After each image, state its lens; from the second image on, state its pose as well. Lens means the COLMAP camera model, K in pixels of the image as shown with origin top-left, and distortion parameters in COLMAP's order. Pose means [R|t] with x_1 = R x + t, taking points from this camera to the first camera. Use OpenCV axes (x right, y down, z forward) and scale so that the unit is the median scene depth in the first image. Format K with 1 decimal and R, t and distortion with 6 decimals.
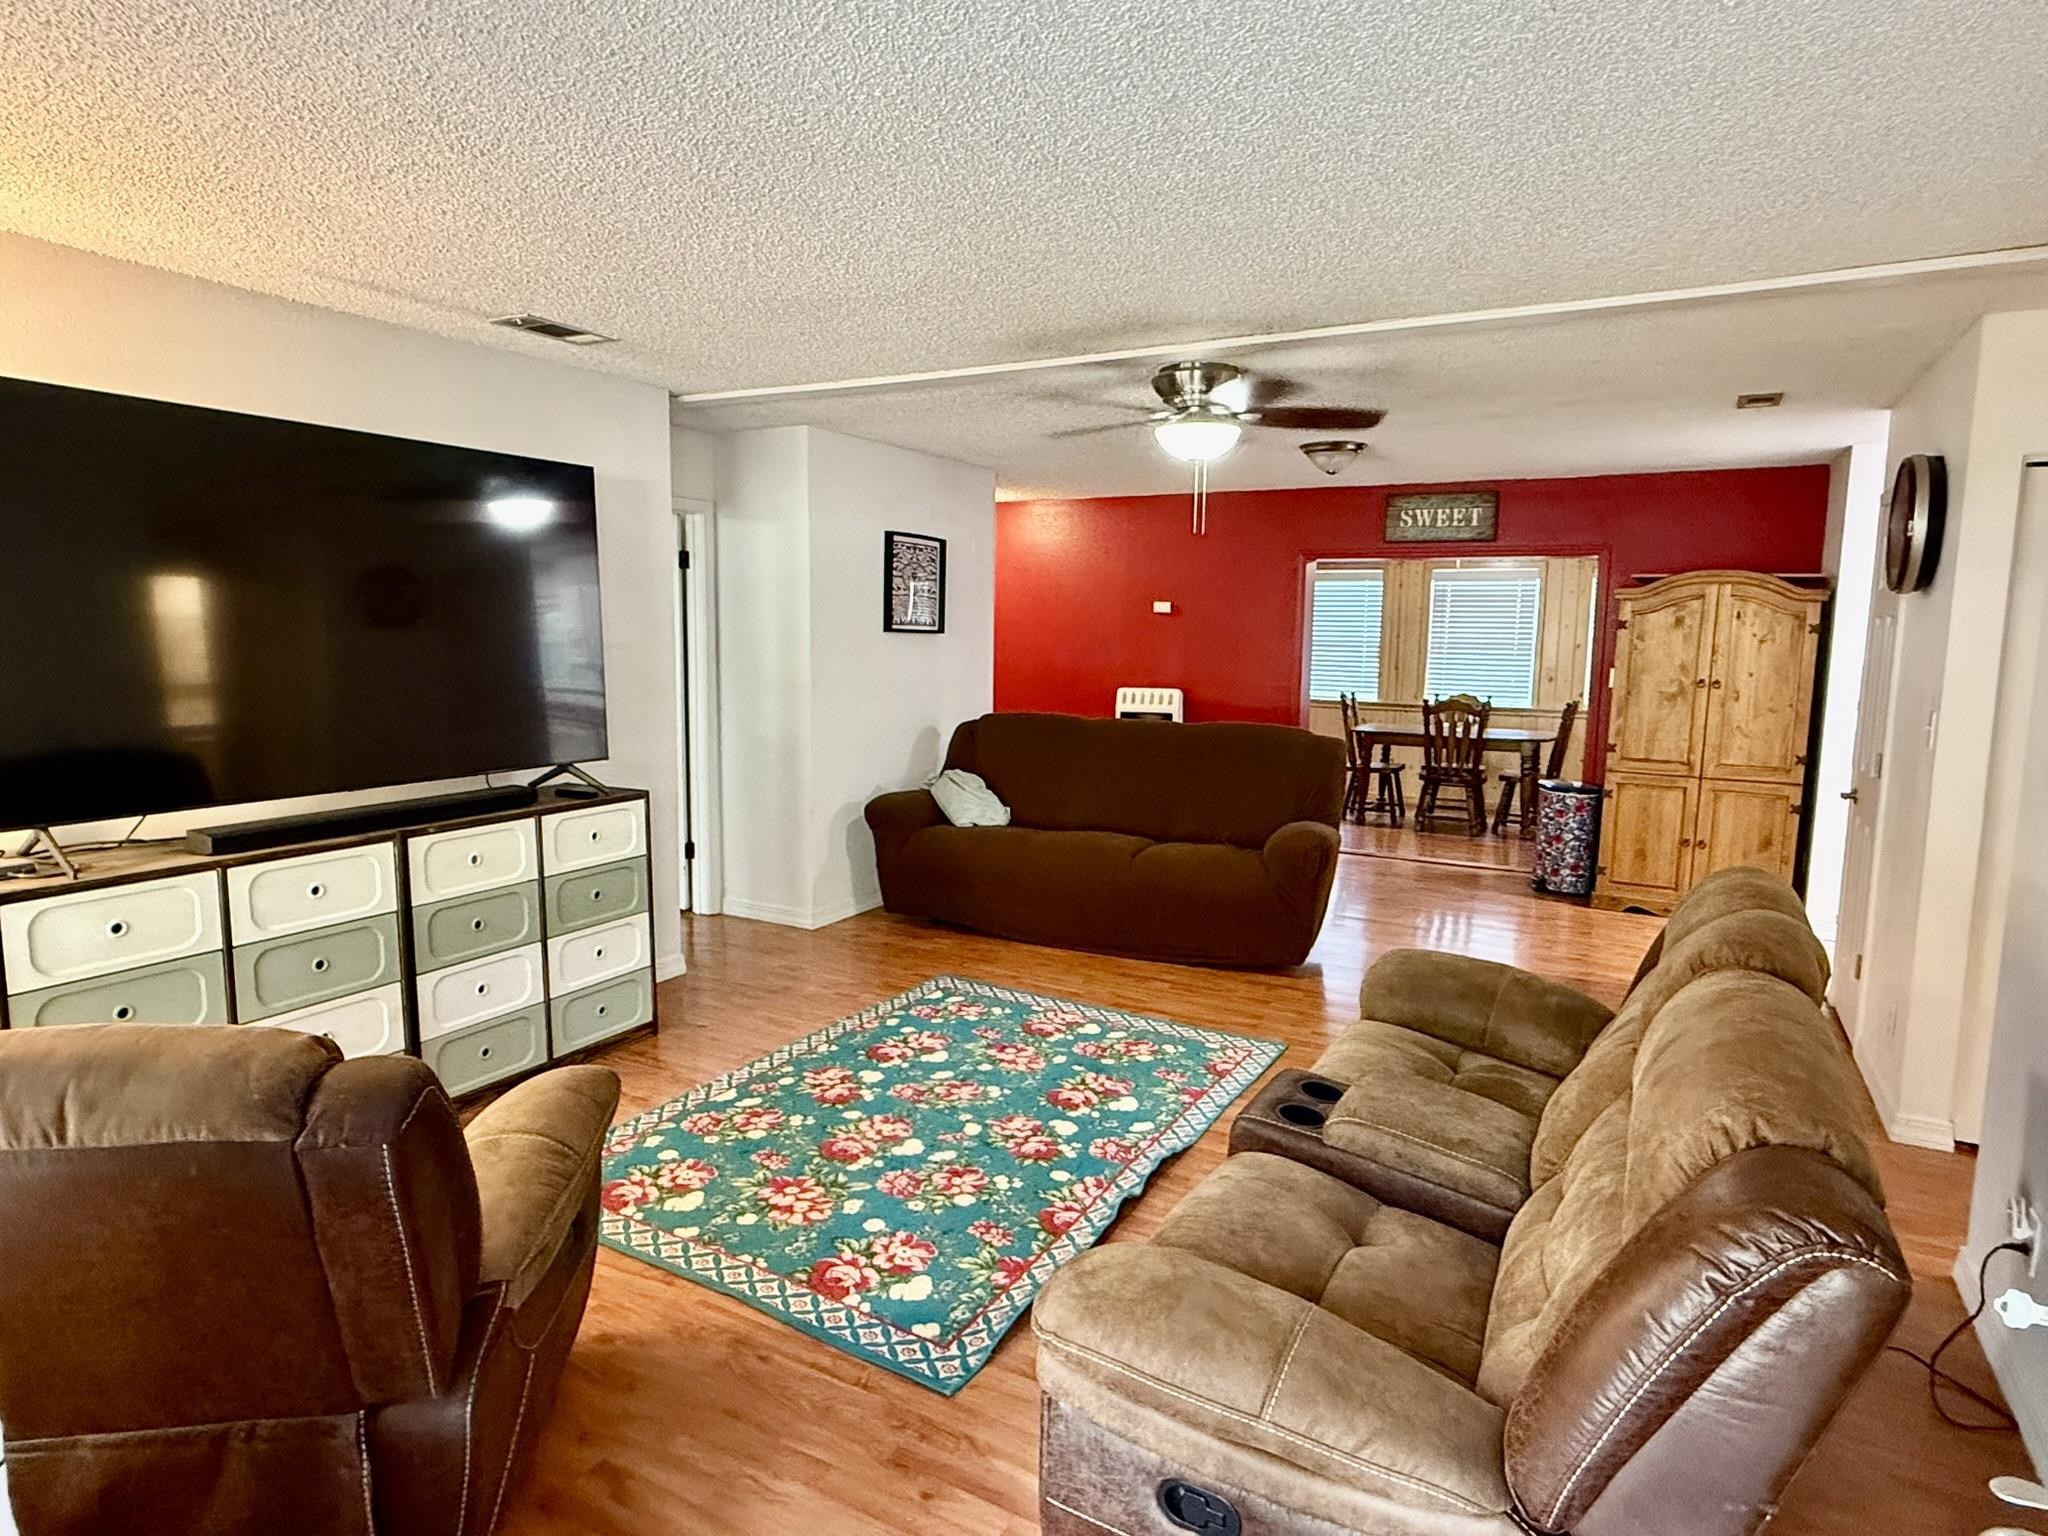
lens RADIAL K [[1145.3, 0, 1024.0], [0, 1145.3, 768.0], [0, 0, 1]] dist [0.001843, 0.000322]
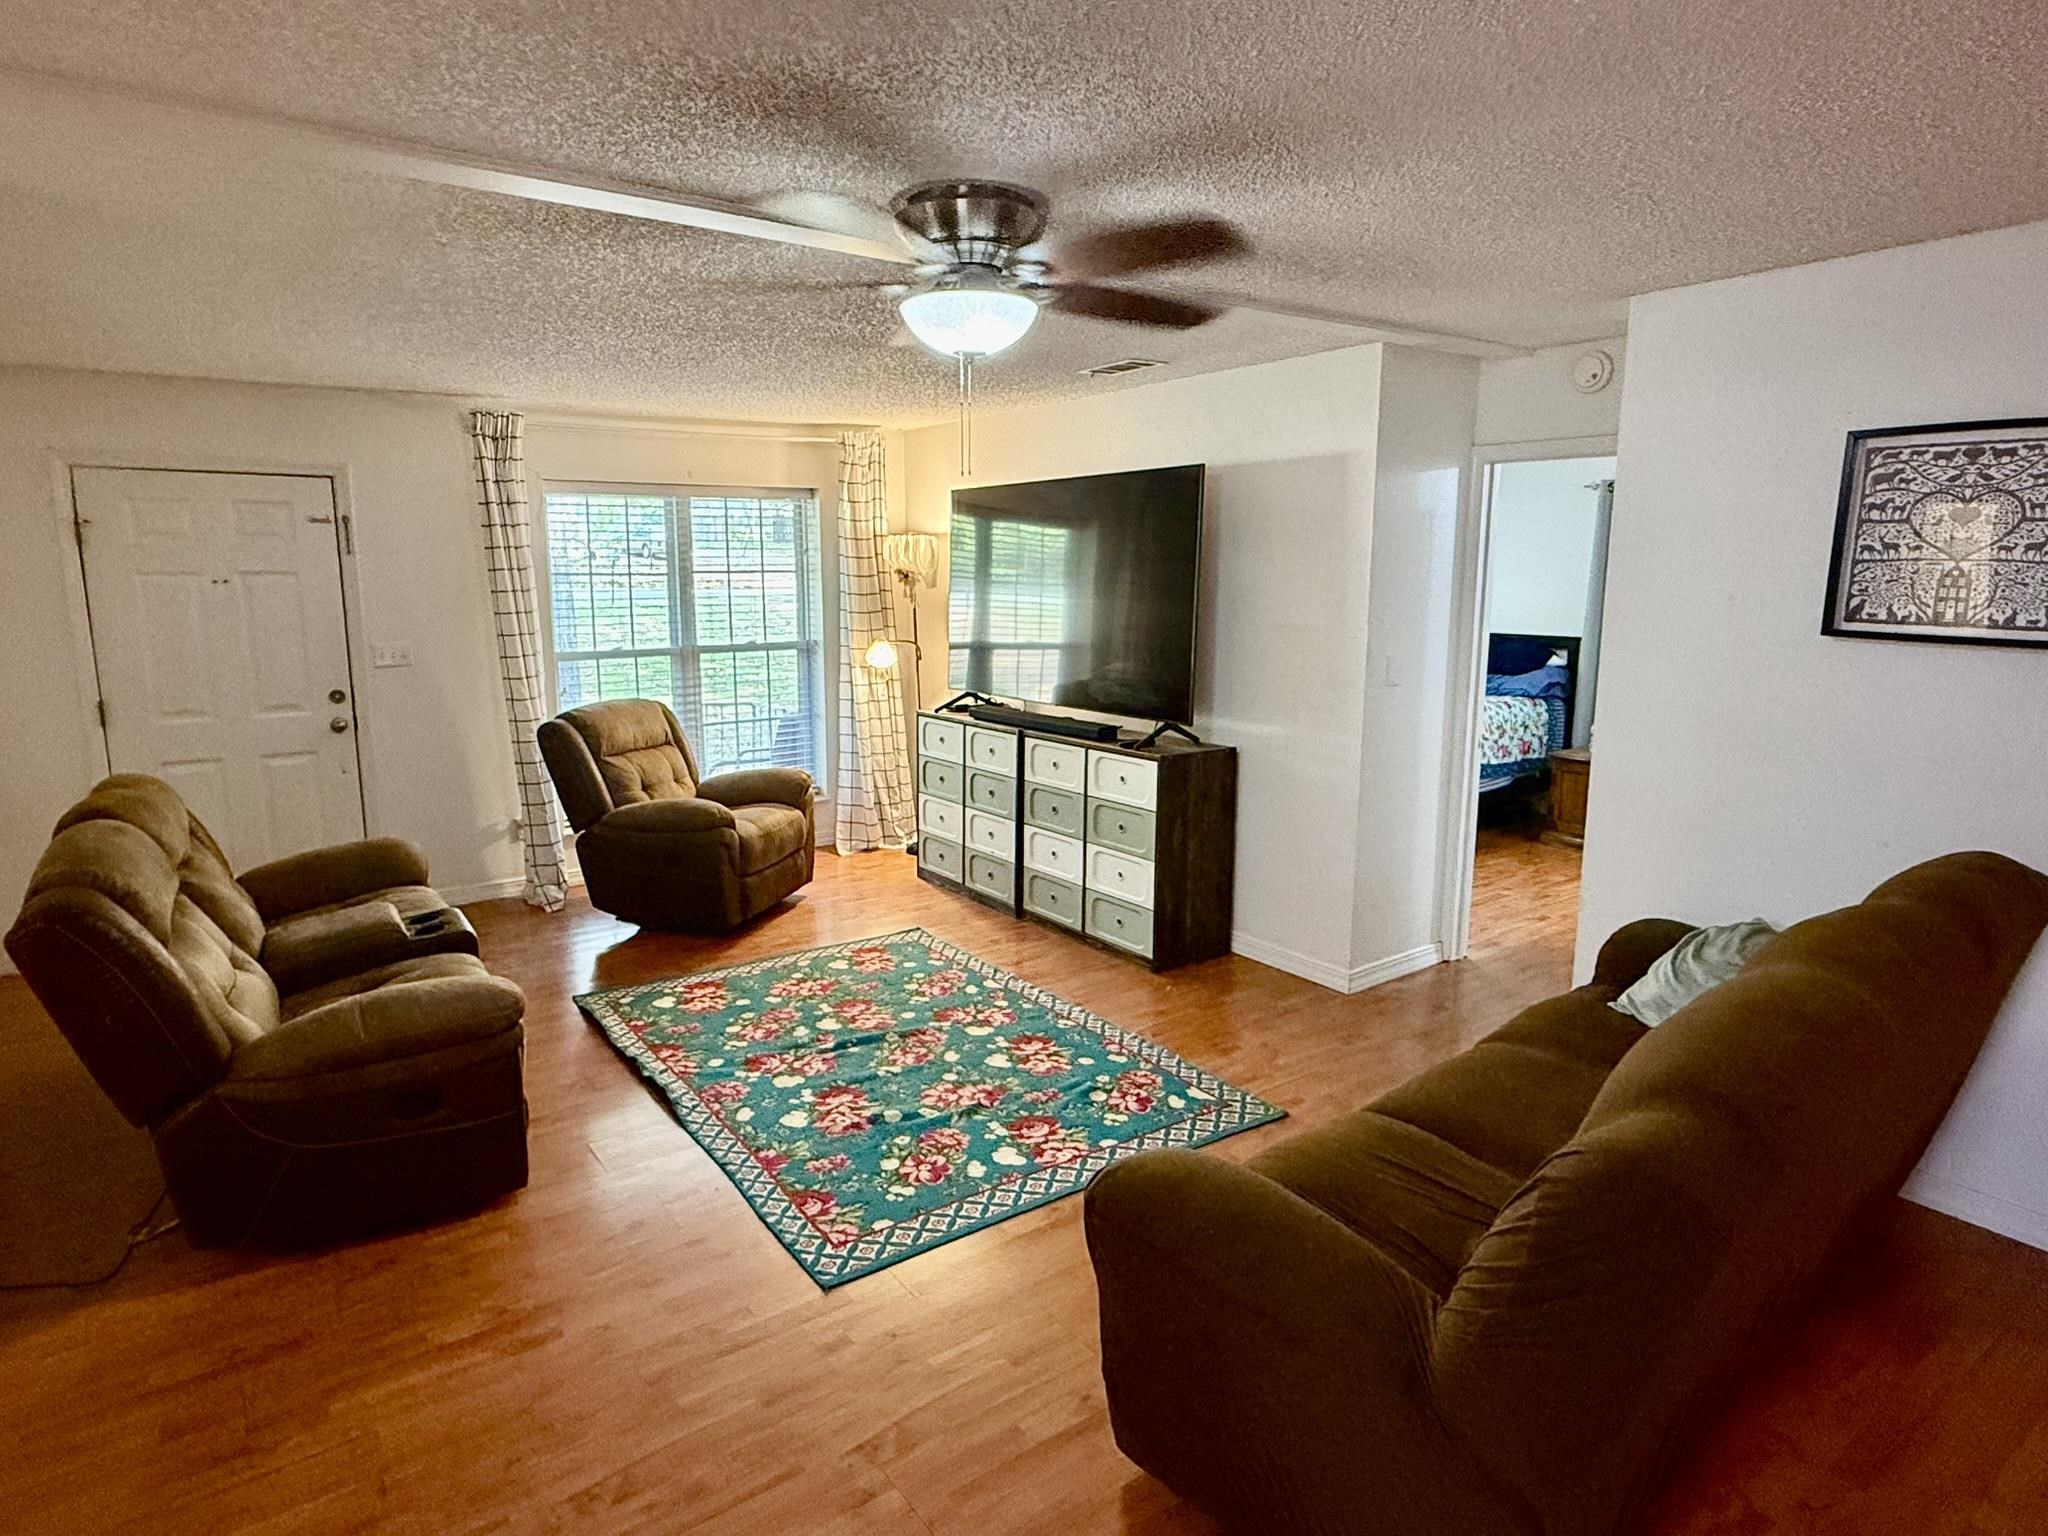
lens RADIAL K [[1145.3, 0, 1024.0], [0, 1145.3, 768.0], [0, 0, 1]] dist [0.001843, 0.000322]
pose [[-0.422935, 0.141494, -0.895045, 0.821805], [-0.118639, 0.970586, 0.209496, -0.212192], [0.898360, 0.194790, -0.393707, 1.495816]]
